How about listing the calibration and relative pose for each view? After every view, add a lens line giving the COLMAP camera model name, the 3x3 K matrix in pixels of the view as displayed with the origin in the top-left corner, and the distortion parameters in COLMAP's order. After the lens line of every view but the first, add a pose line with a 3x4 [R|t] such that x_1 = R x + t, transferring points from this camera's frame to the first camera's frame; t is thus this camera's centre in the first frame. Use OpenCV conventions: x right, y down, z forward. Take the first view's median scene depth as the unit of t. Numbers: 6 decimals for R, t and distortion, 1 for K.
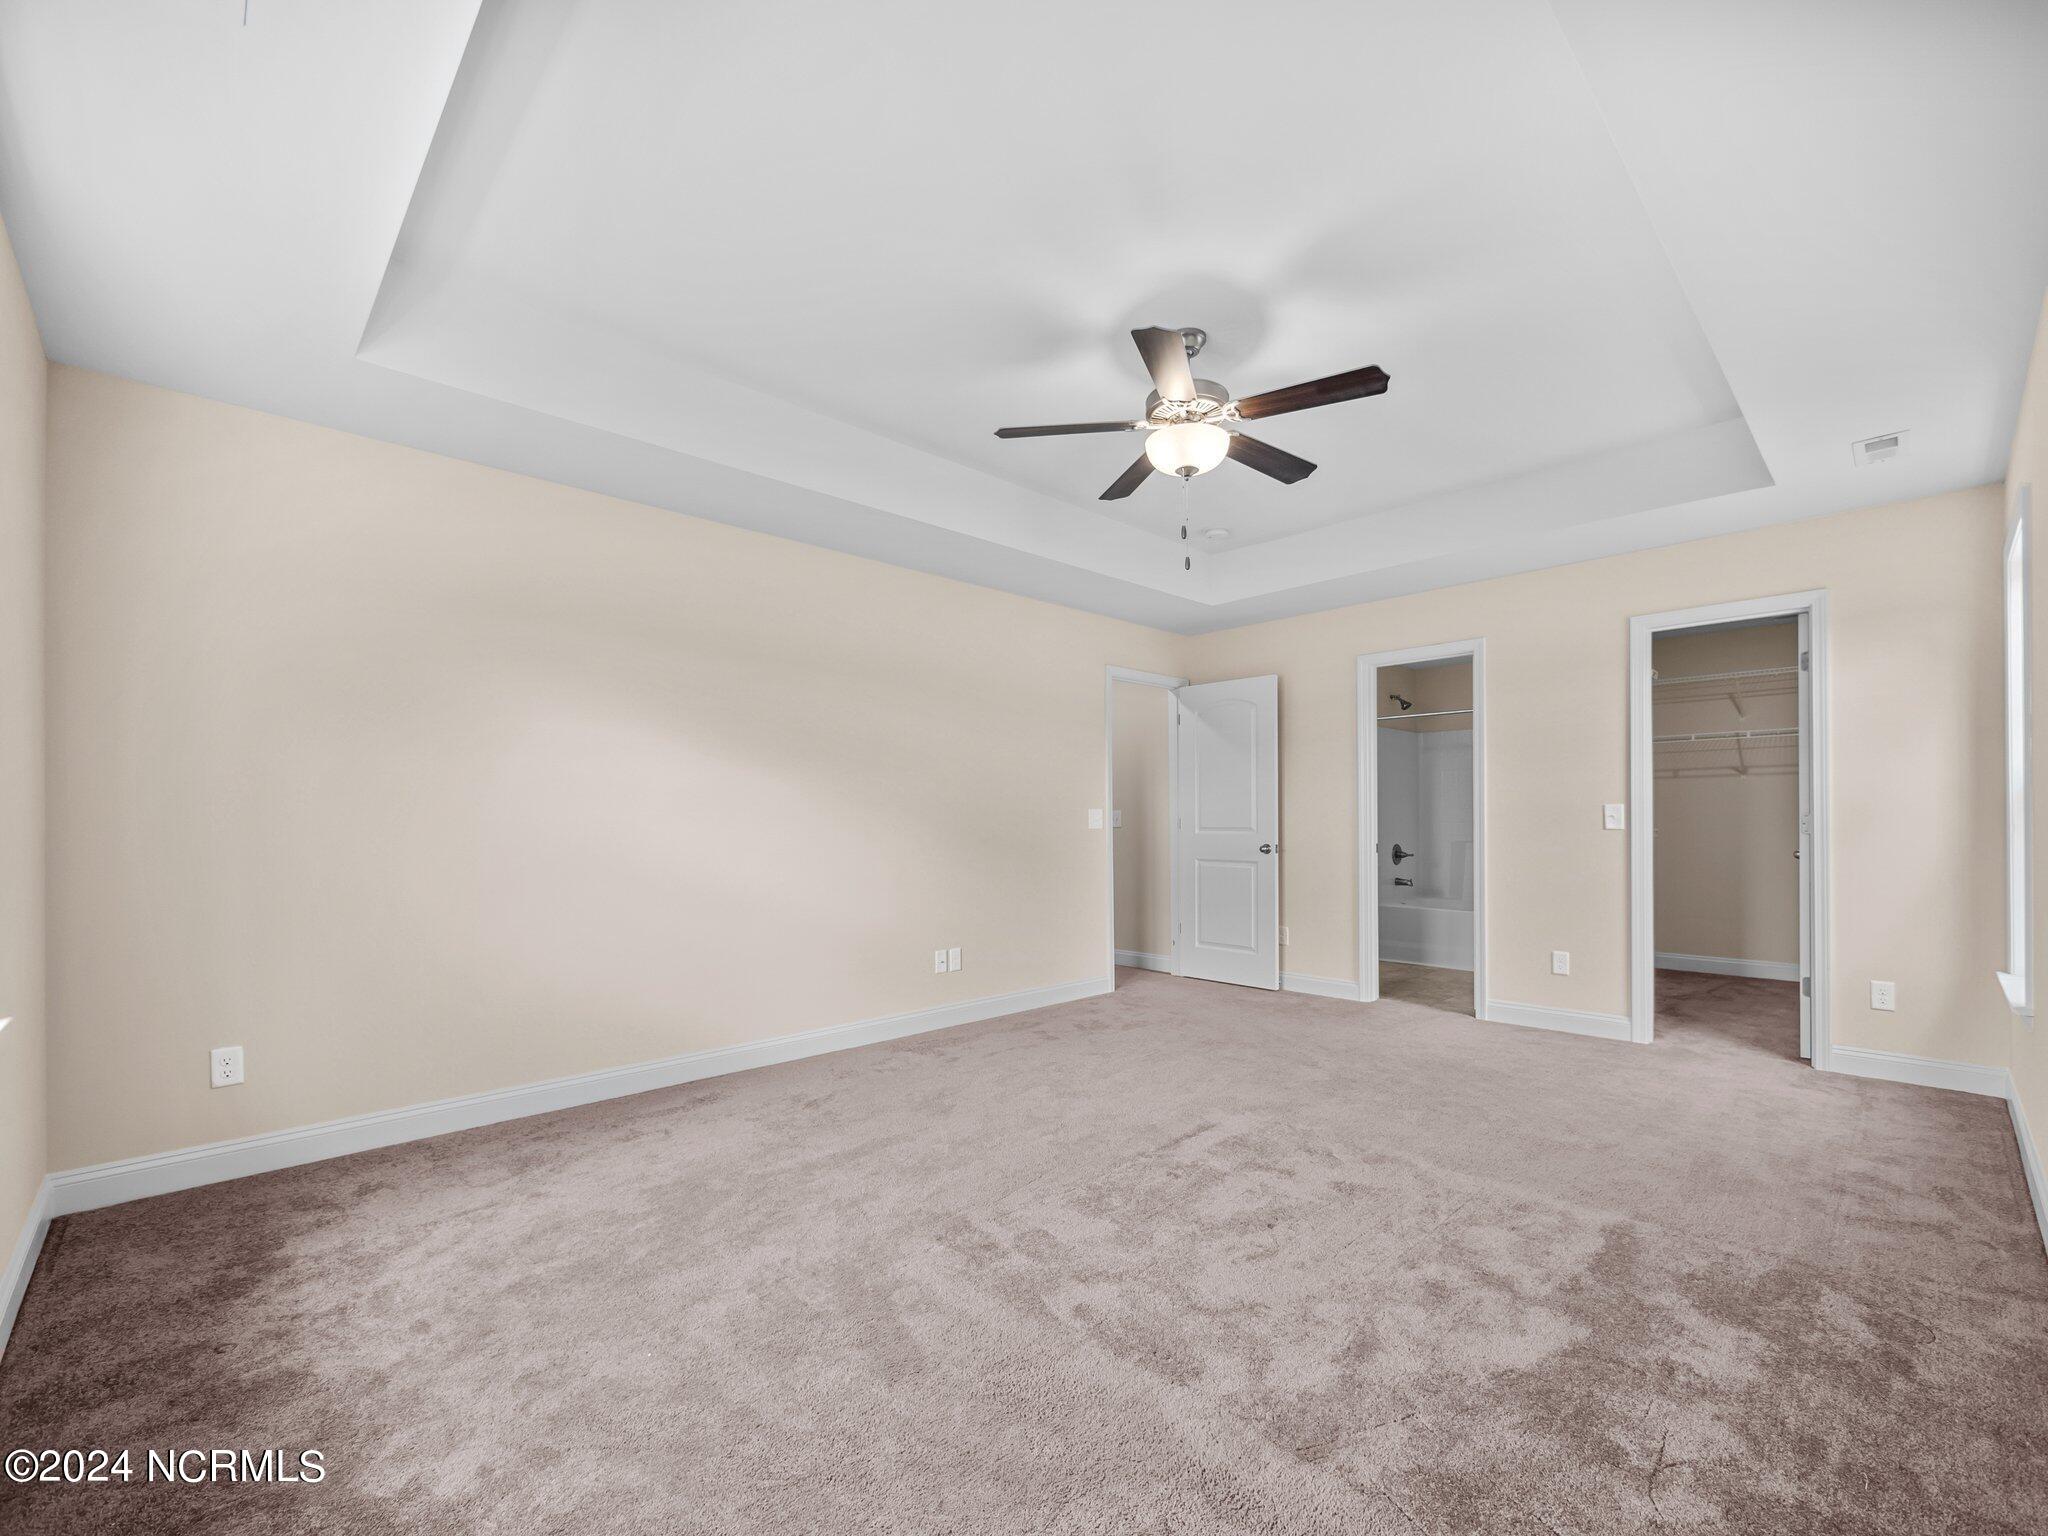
lens RADIAL K [[877.9, 0, 1027.8], [0, 877.9, 813.7], [0, 0, 1]] dist [0.001664, 0.000429]
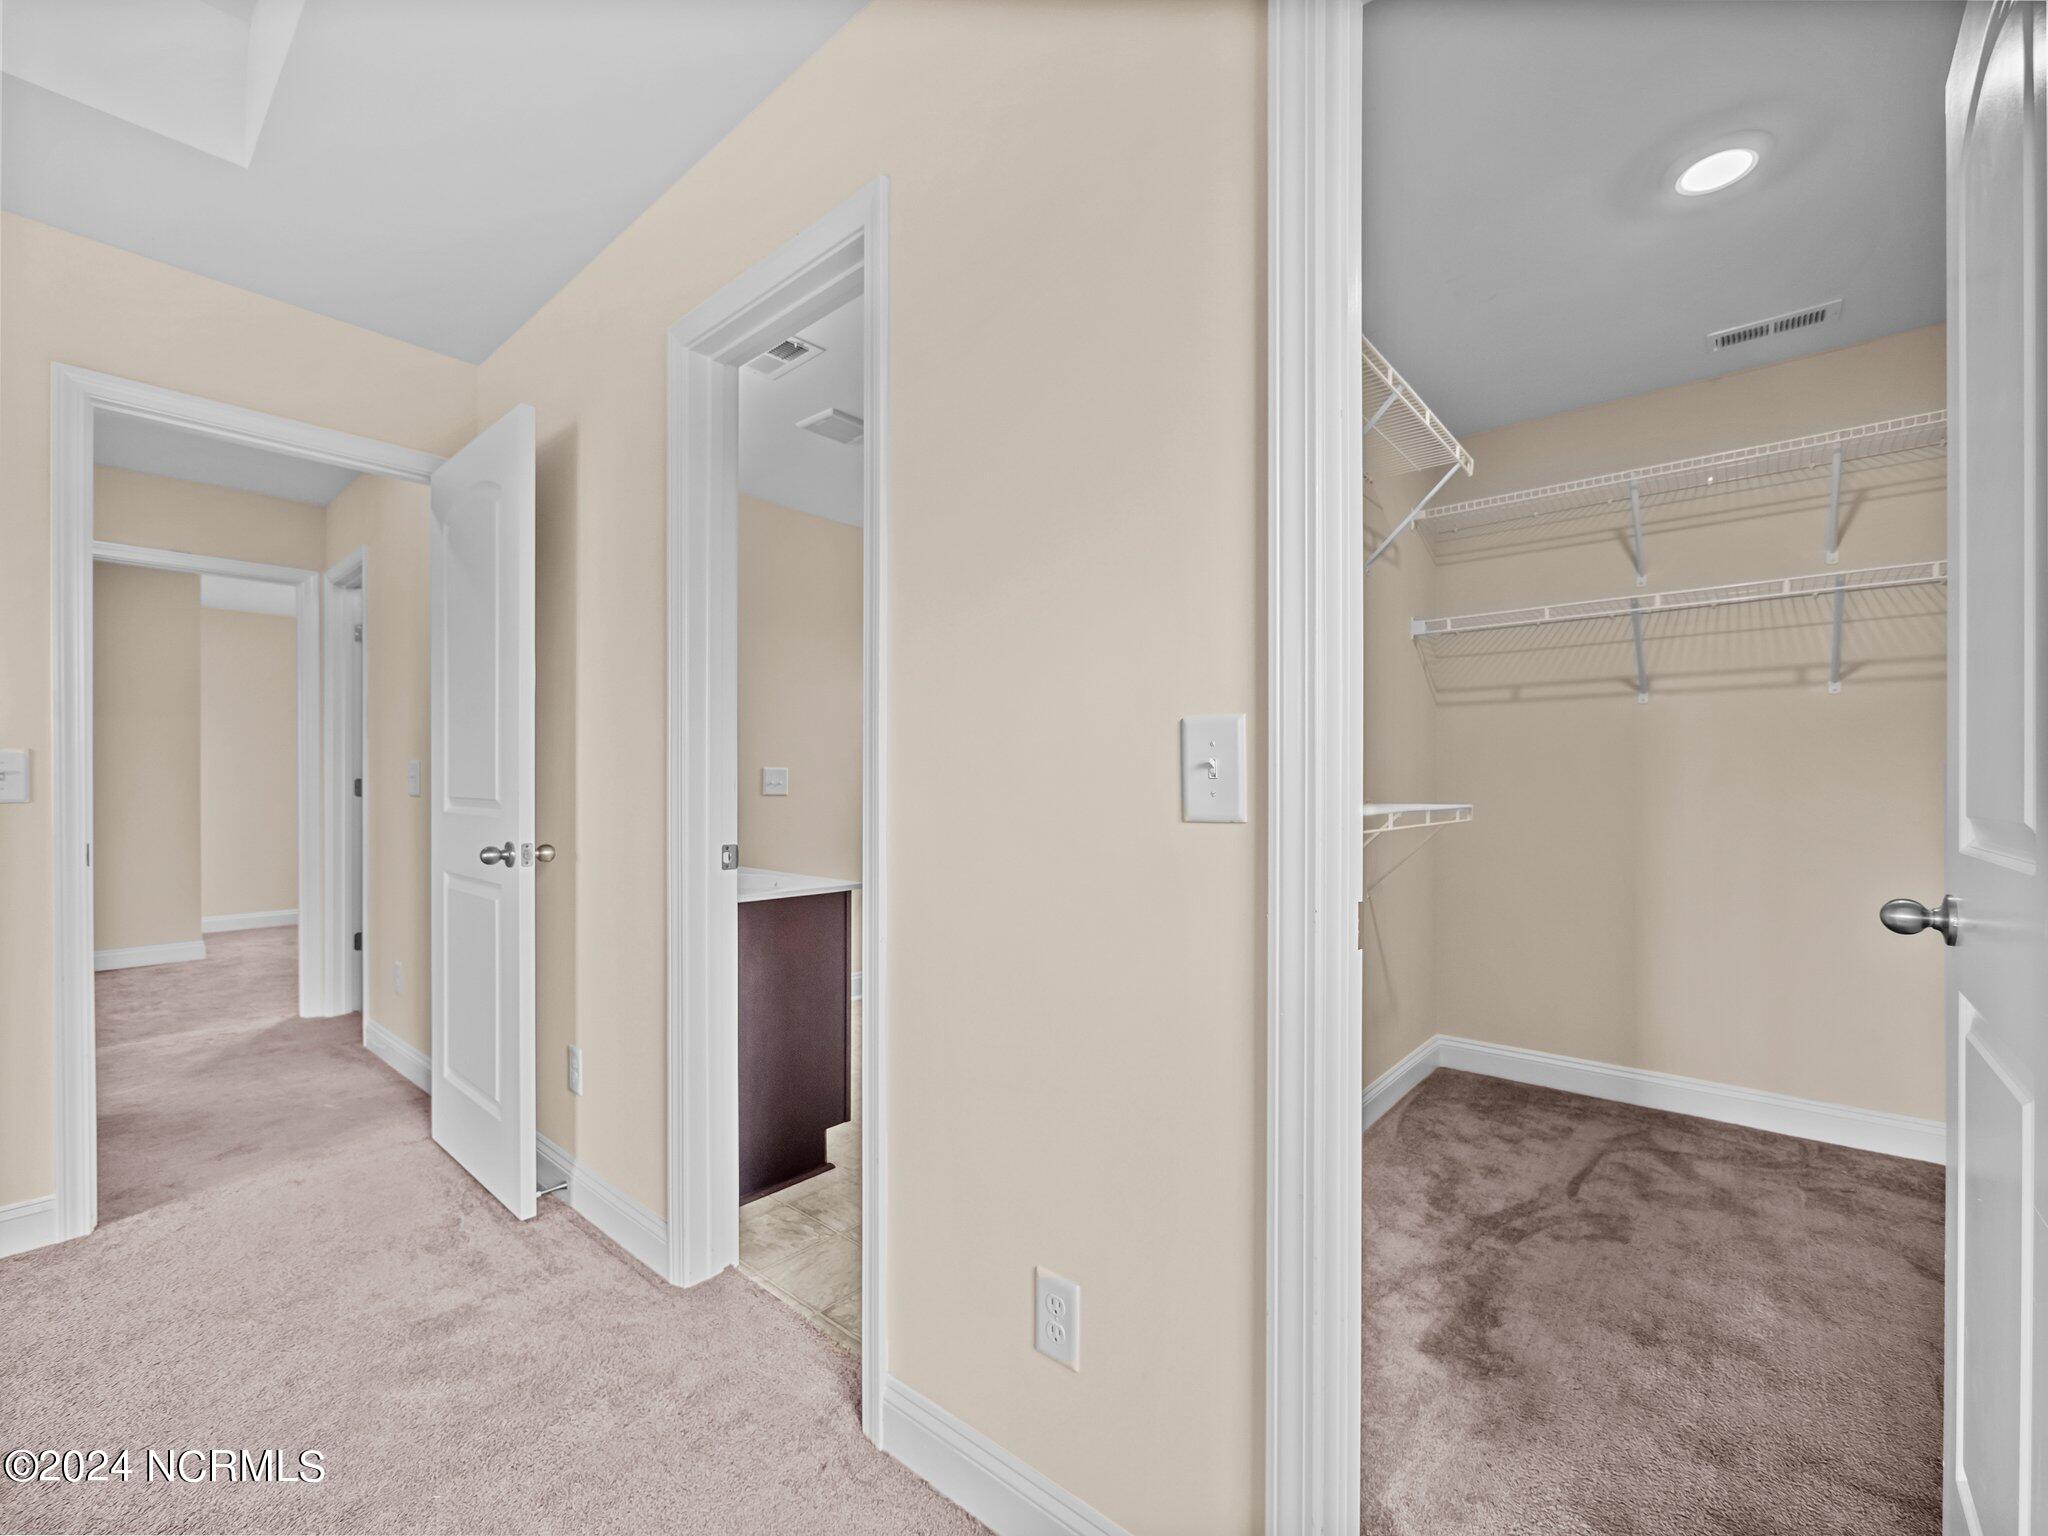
lens RADIAL K [[868.2, 0, 1028.3], [0, 868.2, 789.7], [0, 0, 1]] dist [-0.002748, -0.000191]
pose [[0.995181, 0.005449, 0.097898, 0.443492], [-0.006853, 0.999878, 0.014001, 0.004514], [-0.097810, -0.014605, 0.995098, 0.573792]]
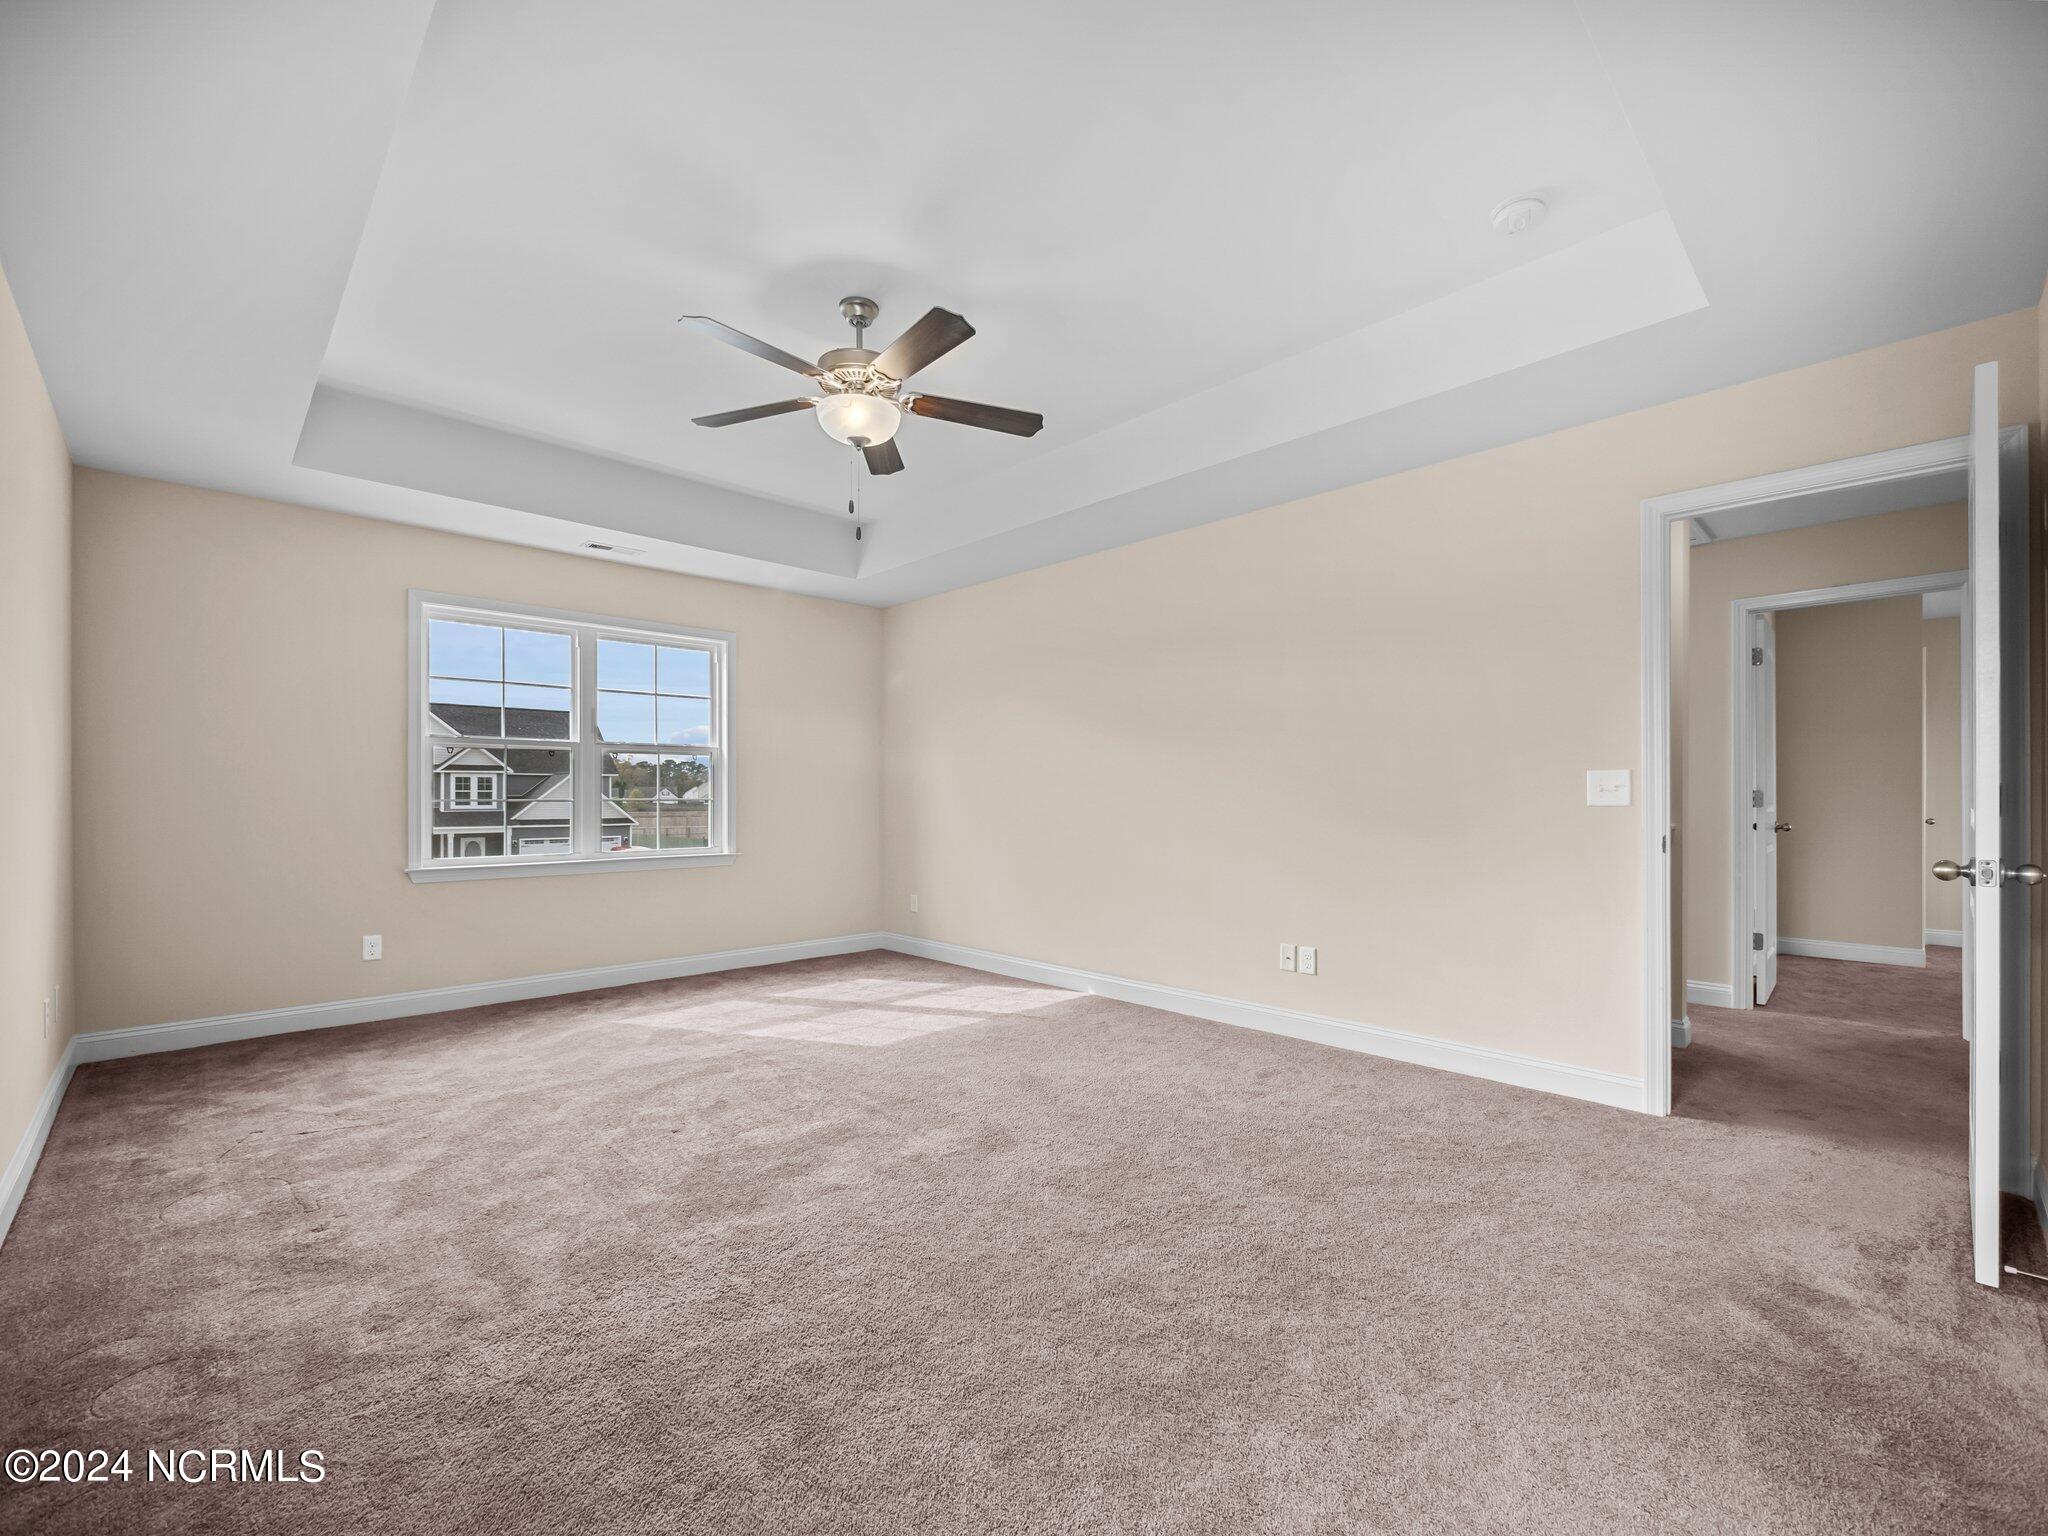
lens RADIAL K [[868.2, 0, 1028.3], [0, 868.2, 789.7], [0, 0, 1]] dist [-0.002748, -0.000191]
pose [[0.002330, -0.000802, -0.999997, 0.587835], [0.003414, 0.999994, -0.000794, 0.006282], [0.999991, -0.003413, 0.002333, 0.597846]]
